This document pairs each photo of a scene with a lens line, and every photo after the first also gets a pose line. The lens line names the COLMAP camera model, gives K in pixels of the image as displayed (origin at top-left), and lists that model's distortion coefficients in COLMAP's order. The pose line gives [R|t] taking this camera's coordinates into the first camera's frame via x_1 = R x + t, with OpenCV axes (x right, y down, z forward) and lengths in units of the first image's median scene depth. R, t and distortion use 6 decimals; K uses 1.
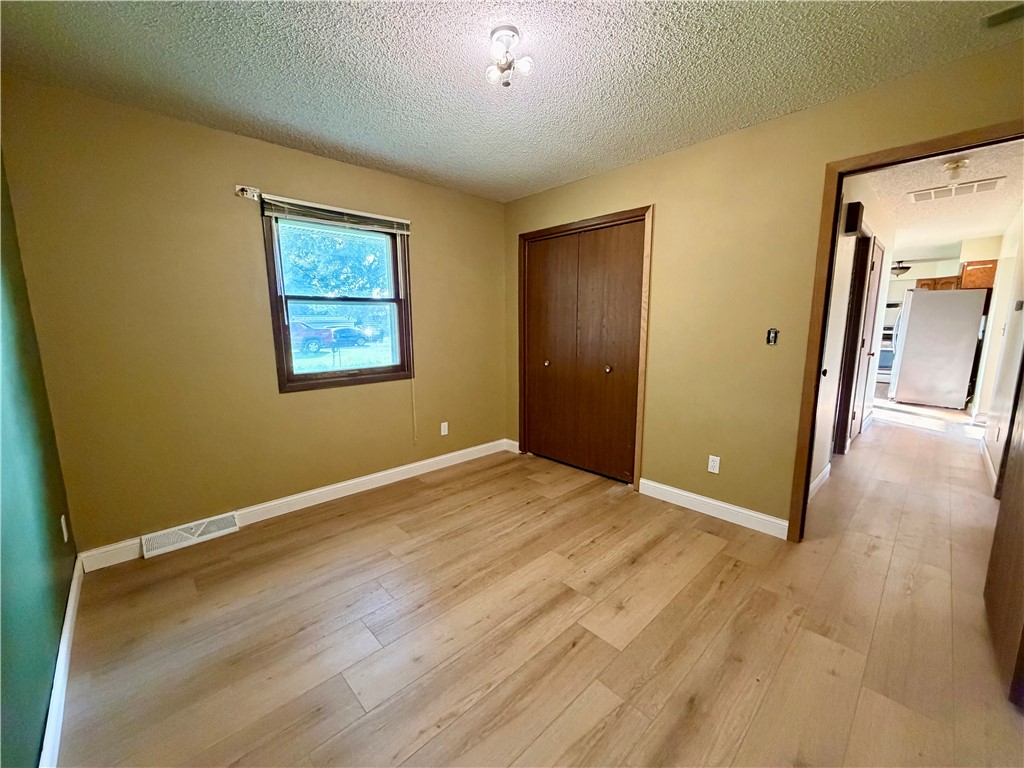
lens RADIAL K [[433.9, 0, 530.0], [0, 433.9, 394.1], [0, 0, 1]] dist [0.014337, 0.000219]
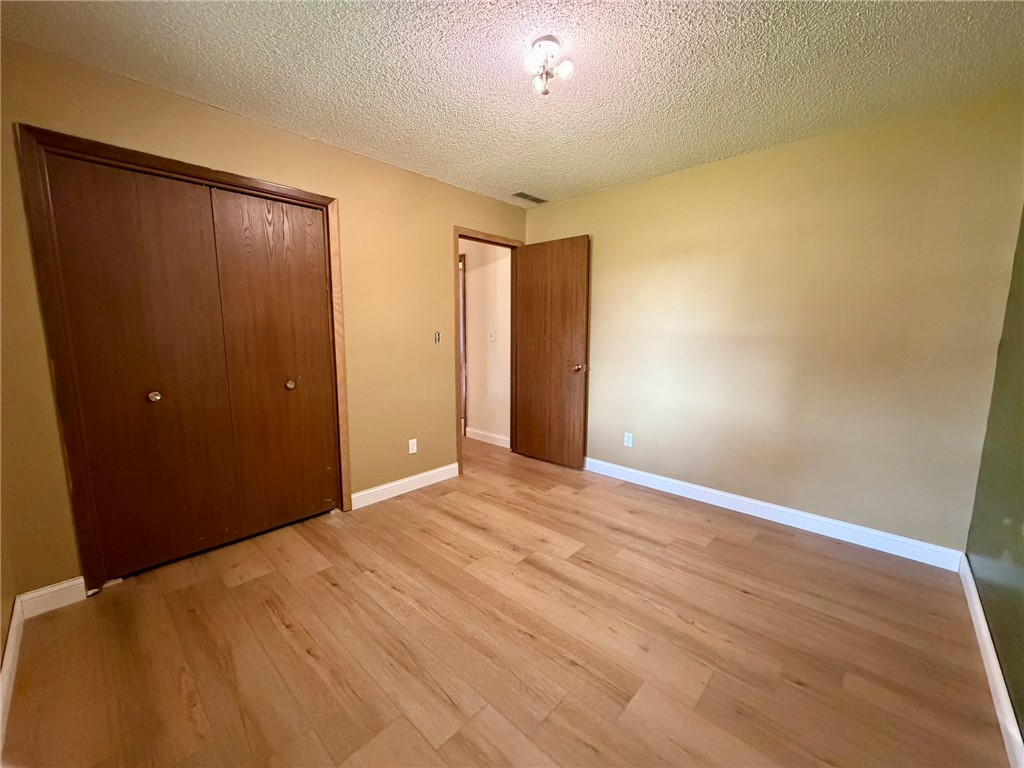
lens RADIAL K [[409.1, 0, 511.6], [0, 409.1, 387.6], [0, 0, 1]] dist [-0.003089, -0.000110]
pose [[-0.067622, -0.131562, 0.988999, -0.736822], [0.165117, 0.976123, 0.141139, -0.115471], [-0.983953, 0.172845, -0.044285, 0.833954]]
